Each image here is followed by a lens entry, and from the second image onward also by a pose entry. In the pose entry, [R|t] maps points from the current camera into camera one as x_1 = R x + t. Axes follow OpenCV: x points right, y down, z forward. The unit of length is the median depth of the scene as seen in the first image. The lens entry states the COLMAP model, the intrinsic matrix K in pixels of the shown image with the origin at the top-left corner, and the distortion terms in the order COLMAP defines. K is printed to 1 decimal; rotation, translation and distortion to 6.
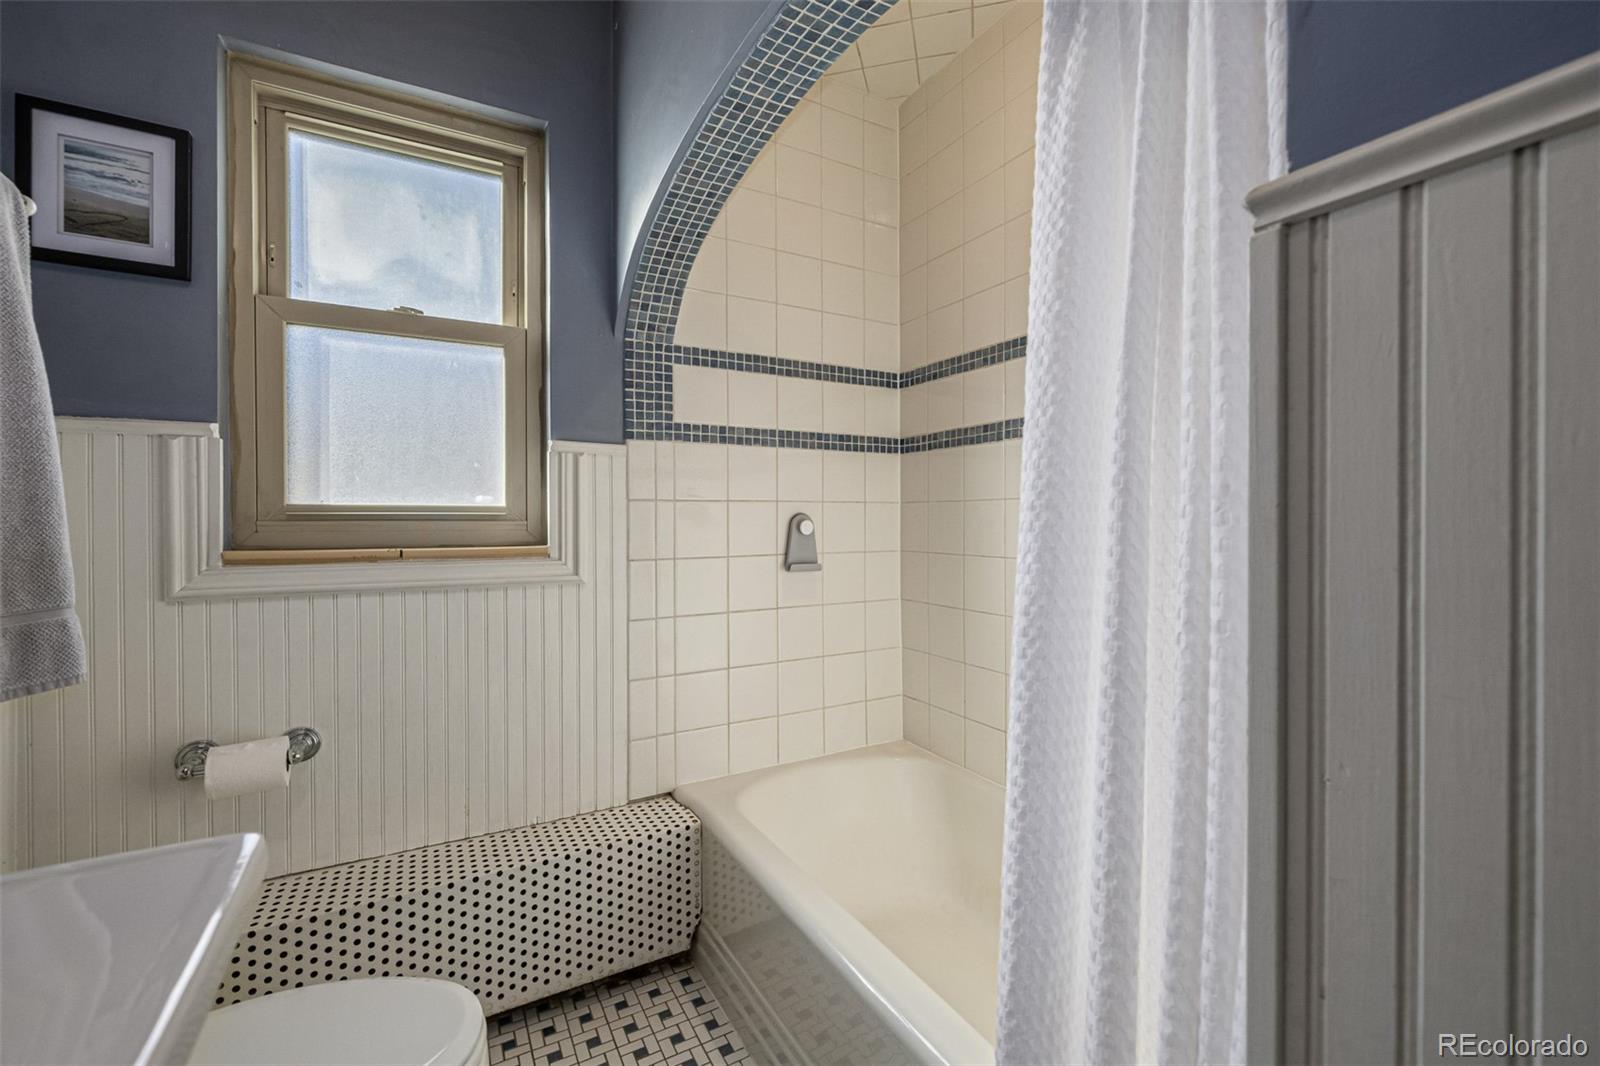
lens RADIAL K [[670.8, 0, 800.5], [0, 670.8, 528.2], [0, 0, 1]] dist [-0.003158, 0.000137]
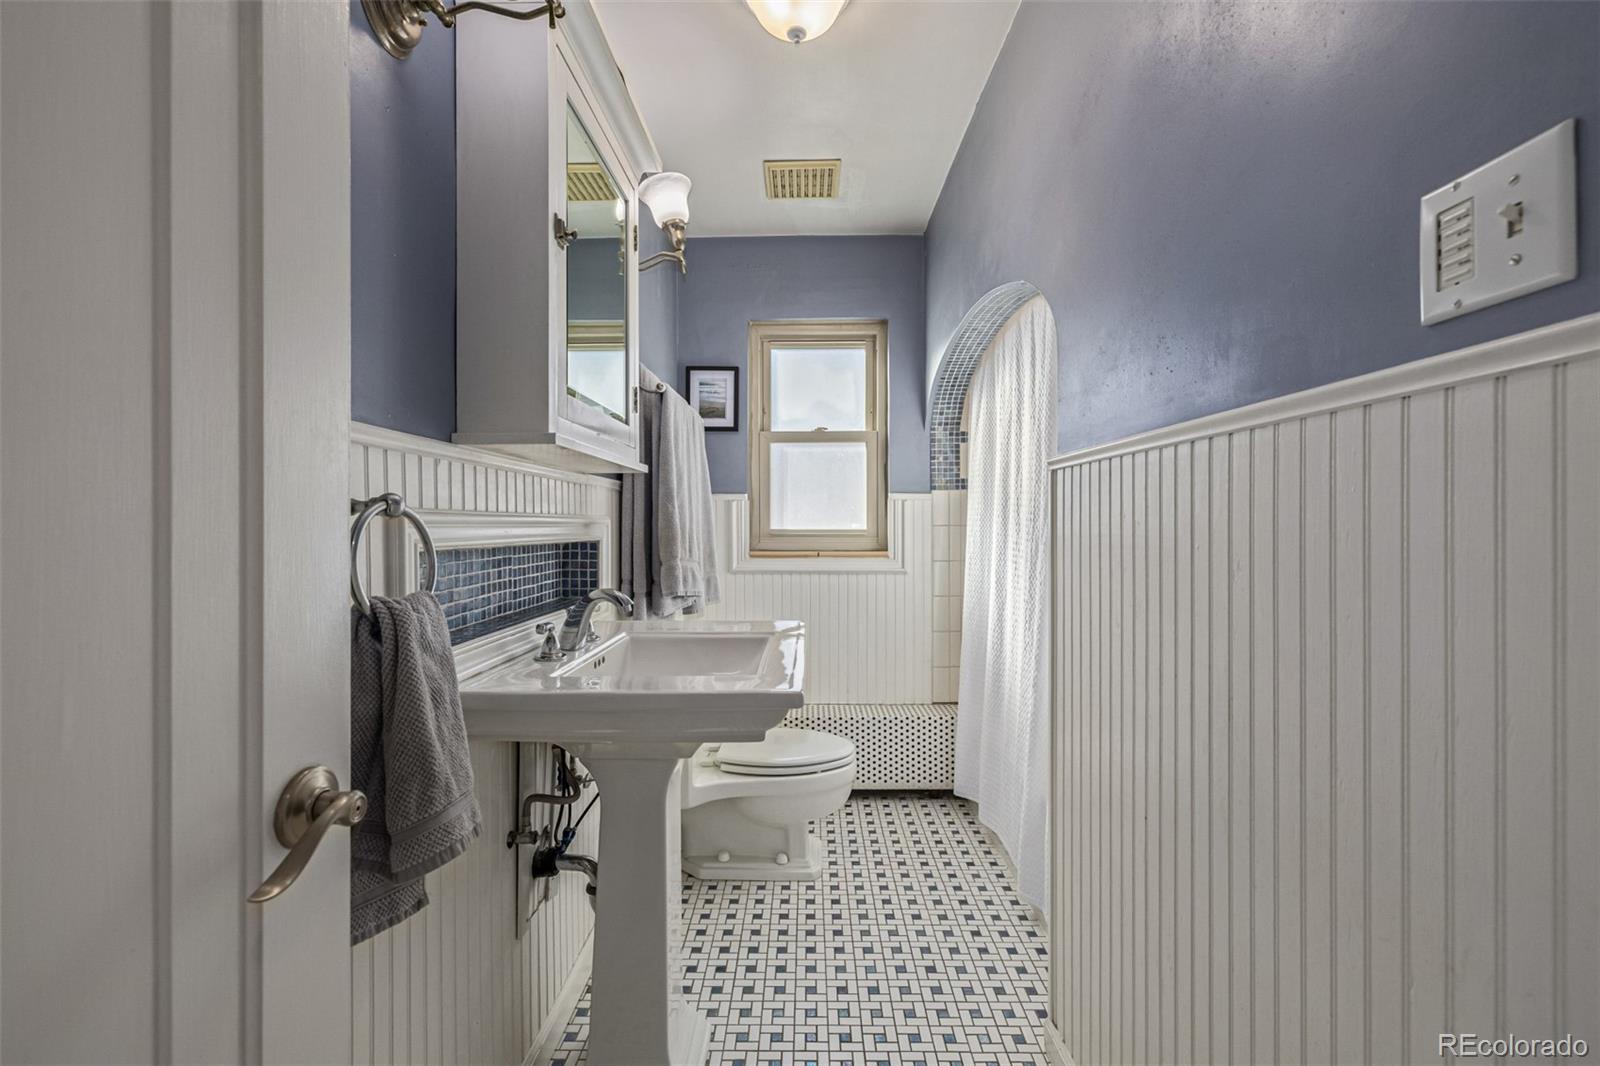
lens RADIAL K [[670.8, 0, 798.3], [0, 670.8, 534.2], [0, 0, 1]] dist [-0.003158, 0.000137]
pose [[0.869455, 0.001842, -0.494010, 0.326167], [-0.005014, 0.999974, -0.005096, -0.010815], [0.493988, 0.006907, 0.869442, -0.738434]]
